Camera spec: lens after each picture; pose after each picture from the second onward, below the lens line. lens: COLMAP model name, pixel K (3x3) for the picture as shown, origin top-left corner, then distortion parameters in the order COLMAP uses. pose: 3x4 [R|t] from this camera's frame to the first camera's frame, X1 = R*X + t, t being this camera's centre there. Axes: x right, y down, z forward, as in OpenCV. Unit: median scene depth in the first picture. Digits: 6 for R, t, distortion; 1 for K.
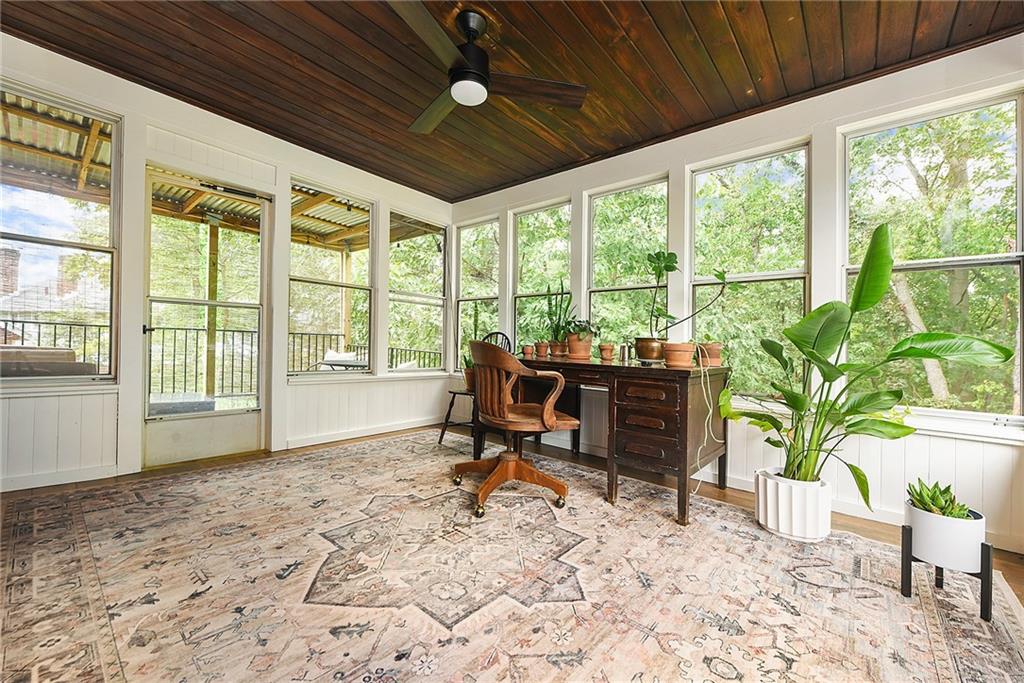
lens RADIAL K [[404.2, 0, 497.8], [0, 404.2, 341.0], [0, 0, 1]] dist [-0.001044, -0.000887]
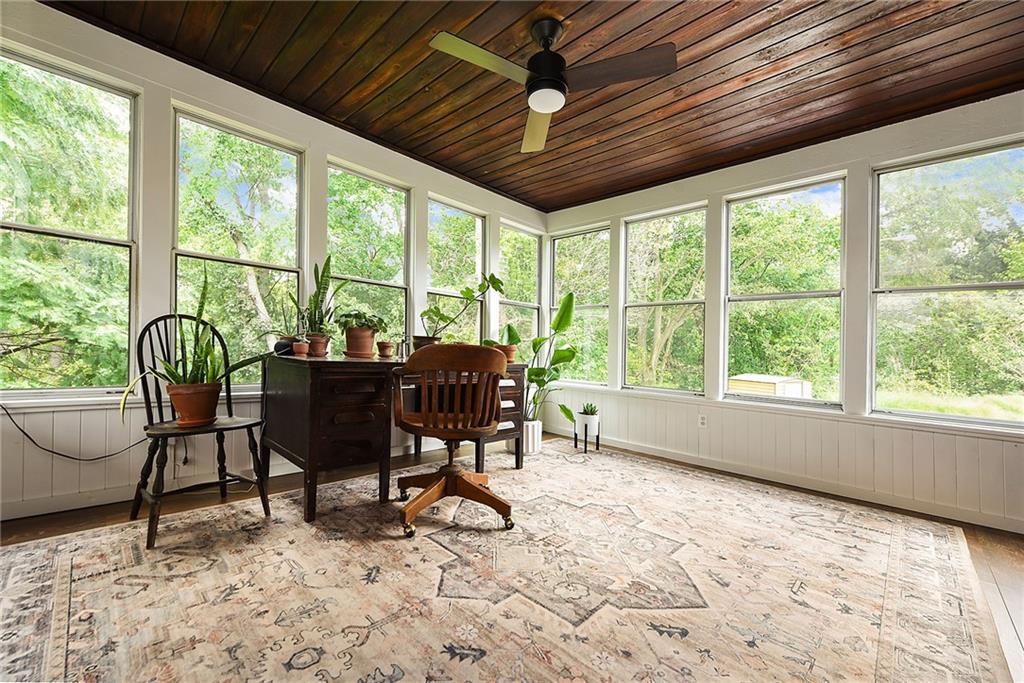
lens RADIAL K [[404.3, 0, 512.2], [0, 404.3, 344.6], [0, 0, 1]] dist [-0.000332, -0.000312]
pose [[0.065090, -0.017182, 0.997731, -0.973293], [-0.047296, 0.998675, 0.020284, -0.025312], [-0.996758, -0.048508, 0.064191, 0.920009]]
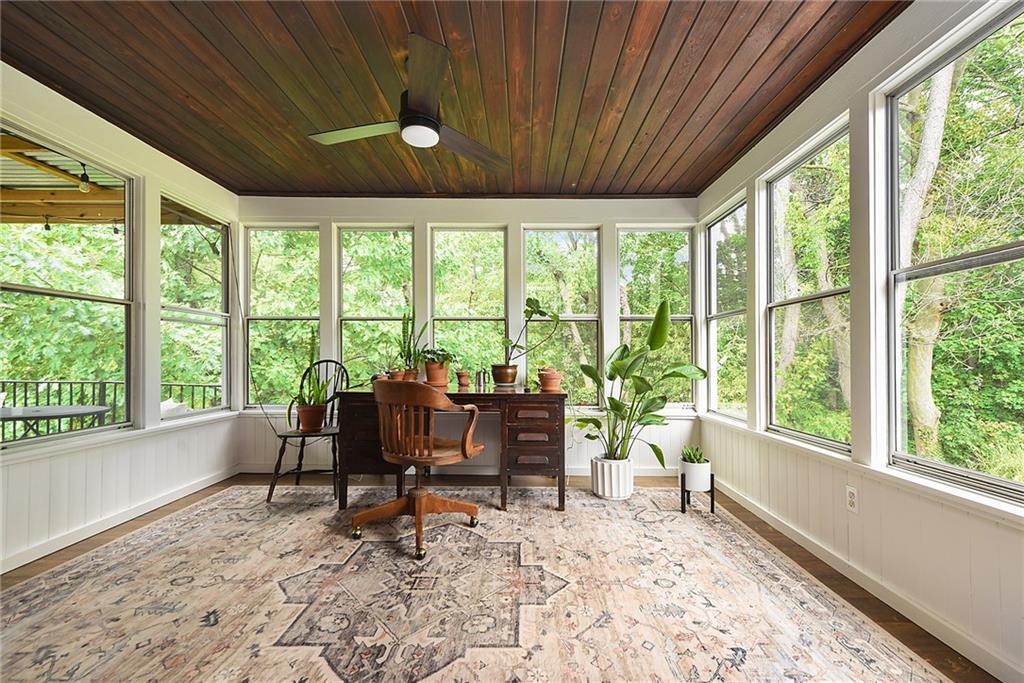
lens RADIAL K [[417.7, 0, 522.9], [0, 417.7, 350.6], [0, 0, 1]] dist [0.000205, -0.000543]
pose [[0.751666, -0.021563, 0.659192, -0.506417], [0.017889, 0.999764, 0.012305, -0.083424], [-0.659301, 0.002543, 0.751874, 0.055213]]
